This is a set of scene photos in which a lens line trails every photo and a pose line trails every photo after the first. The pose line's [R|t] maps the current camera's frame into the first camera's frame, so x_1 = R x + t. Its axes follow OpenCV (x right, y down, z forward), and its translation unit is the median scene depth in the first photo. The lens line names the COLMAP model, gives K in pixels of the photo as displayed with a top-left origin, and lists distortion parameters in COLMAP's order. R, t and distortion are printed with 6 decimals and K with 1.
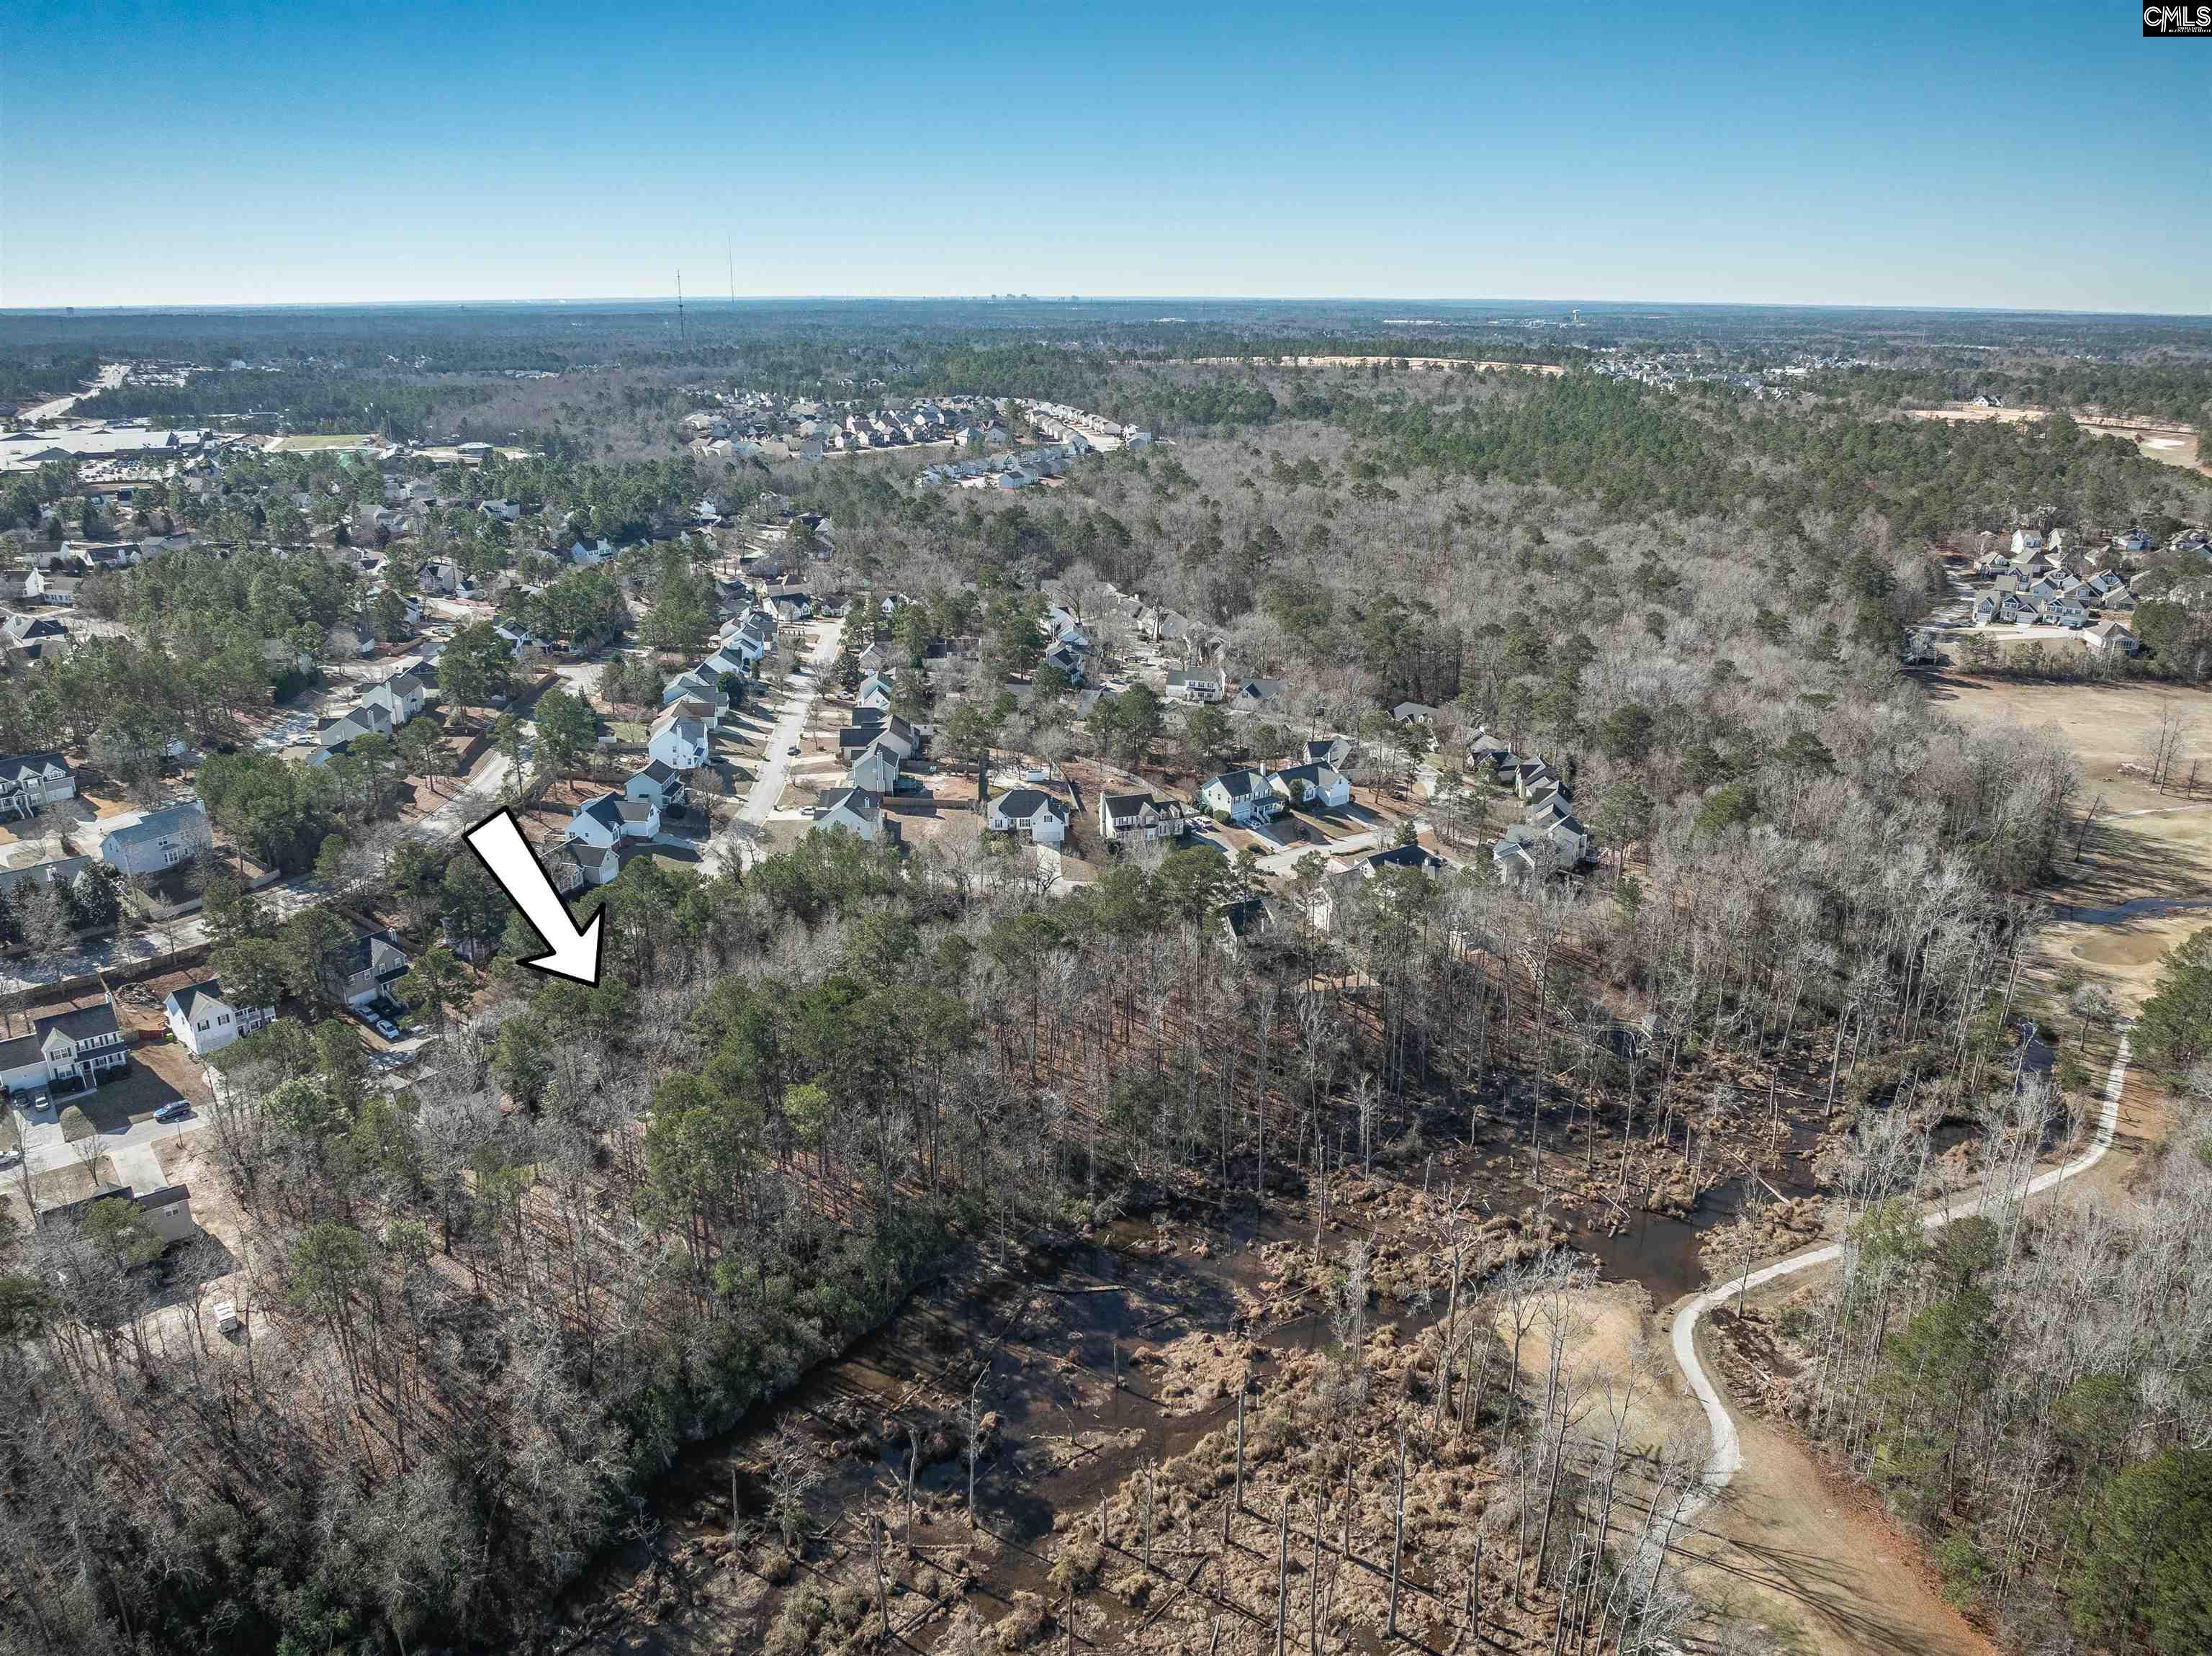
lens RADIAL K [[1597.6, 0, 1106.0], [0, 1597.6, 828.0], [0, 0, 1]] dist [-0.041181, -0.008652]
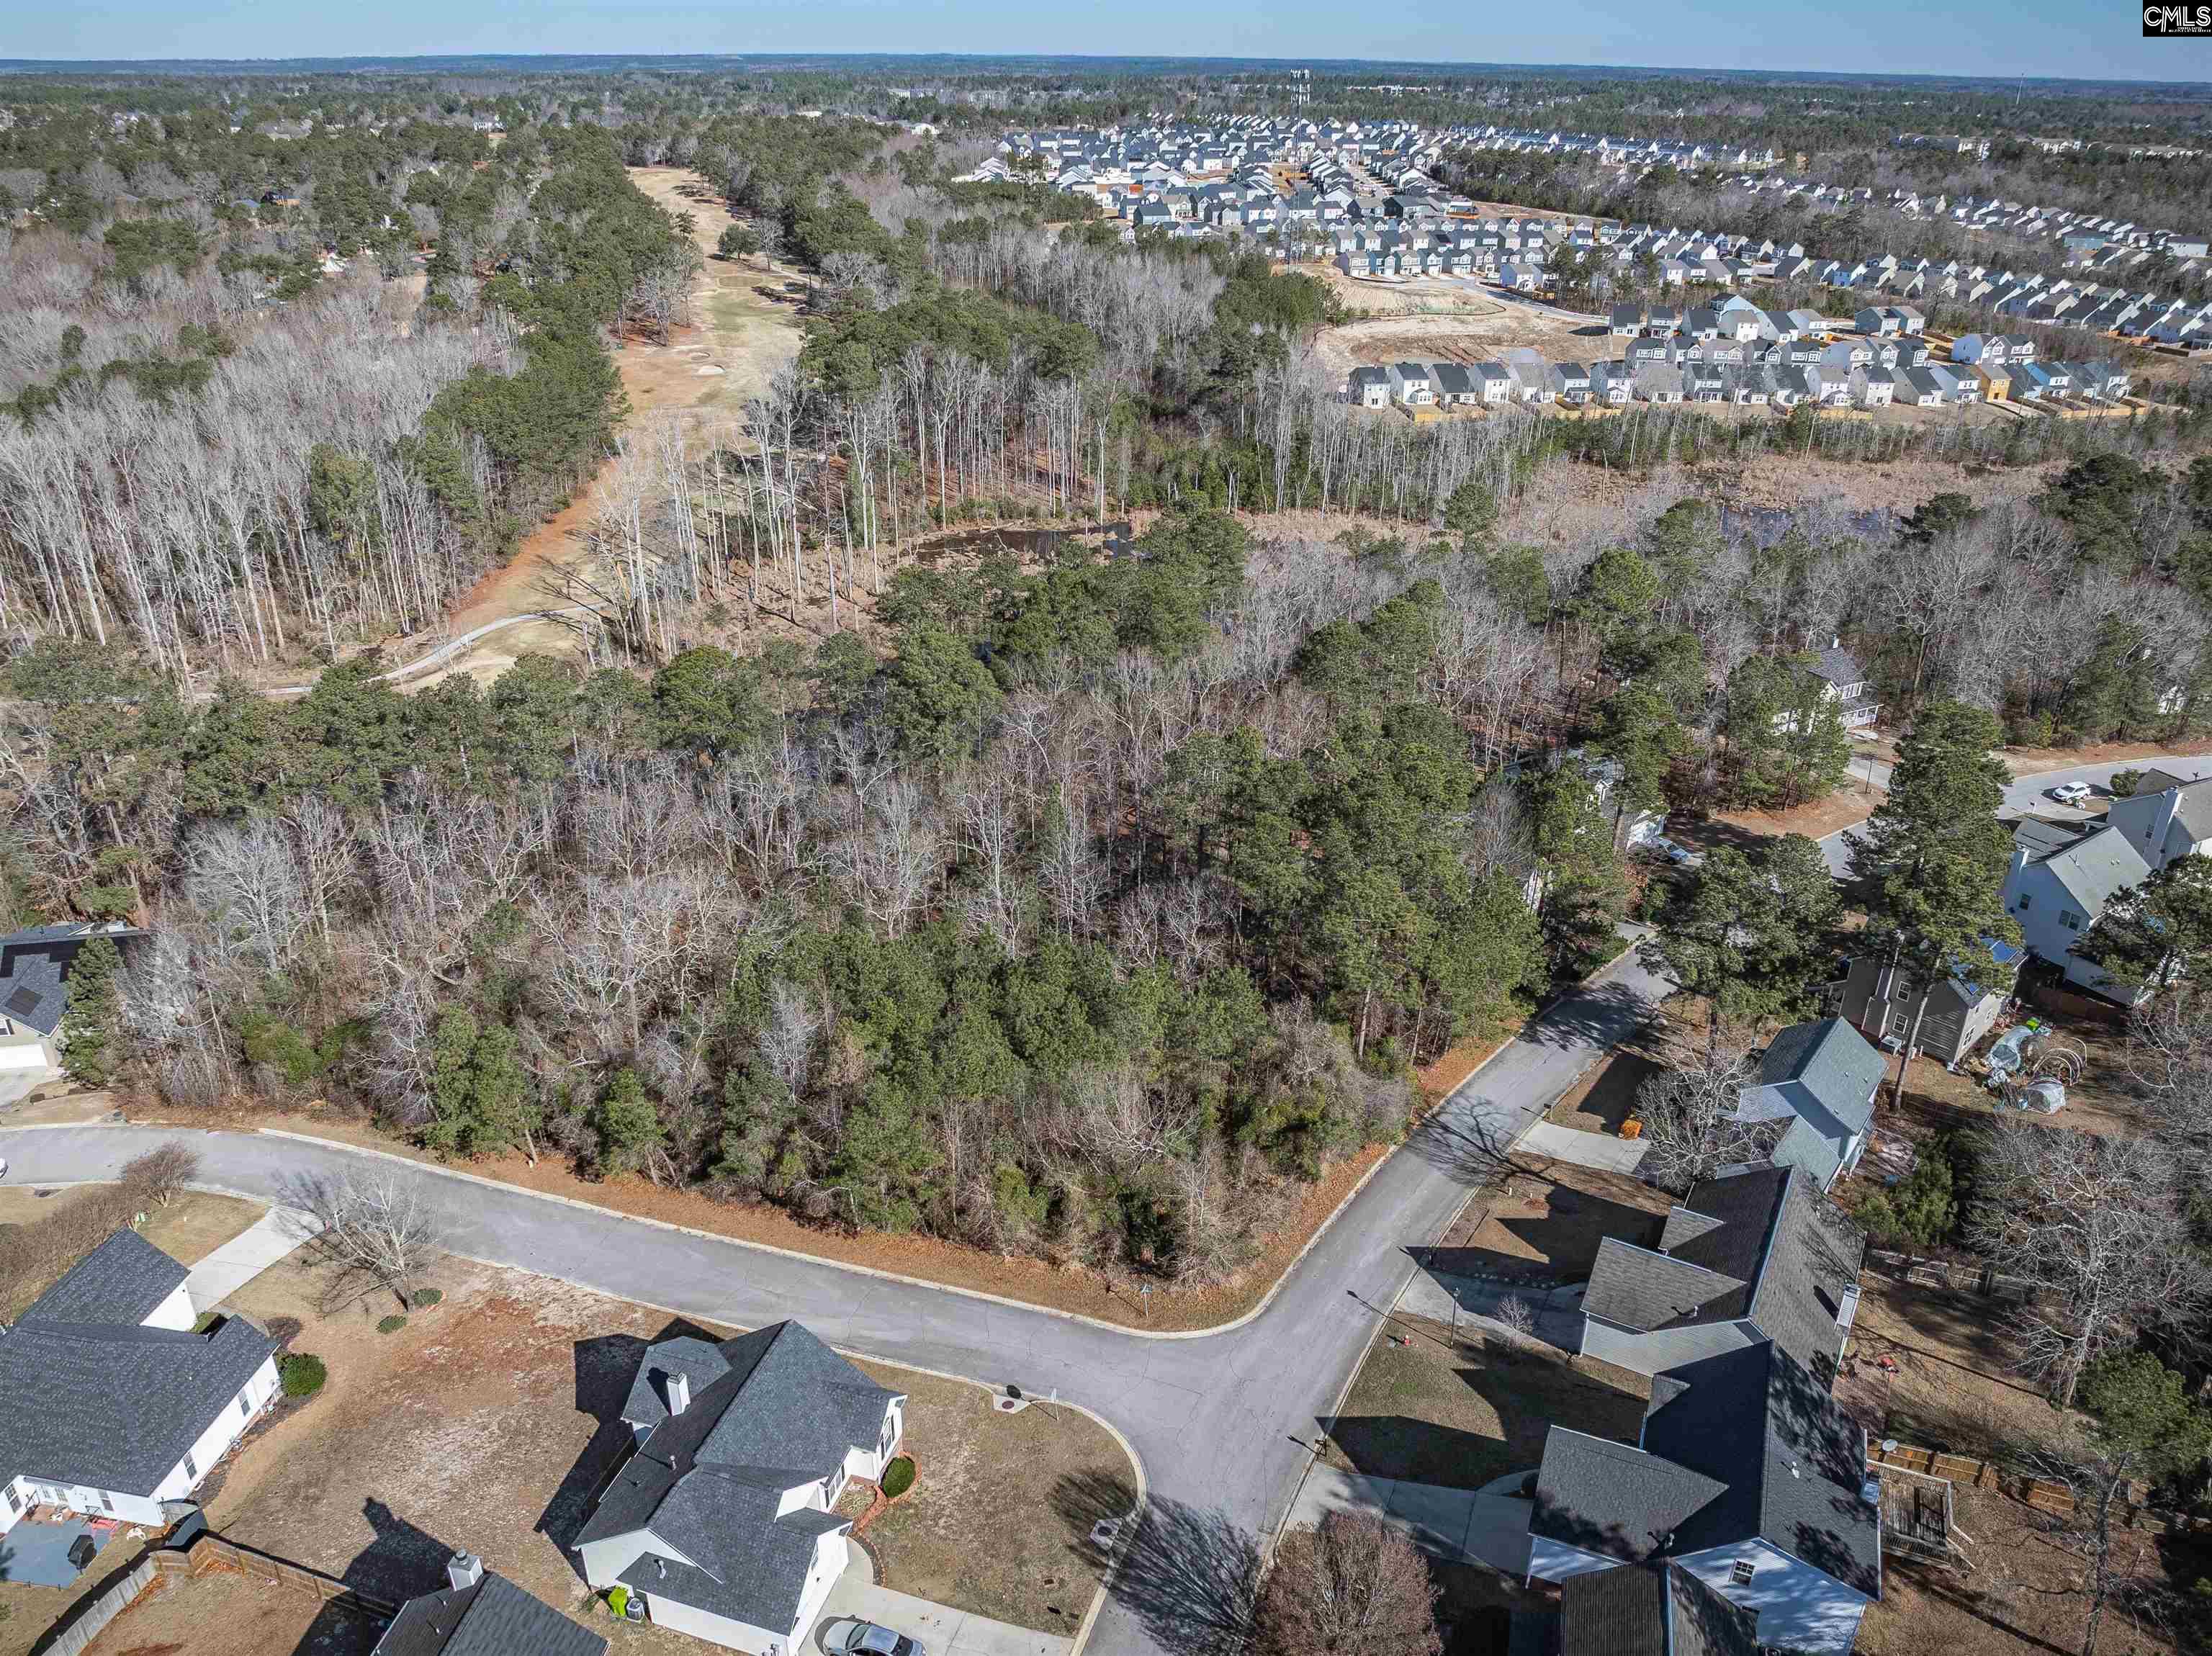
lens RADIAL K [[1597.6, 0, 1106.0], [0, 1597.6, 828.0], [0, 0, 1]] dist [-0.041181, -0.008652]
pose [[-0.971642, -0.113756, 0.207295, -0.235934], [0.064108, 0.717107, 0.694009, -0.224606], [-0.227600, 0.687617, -0.689478, 1.014749]]
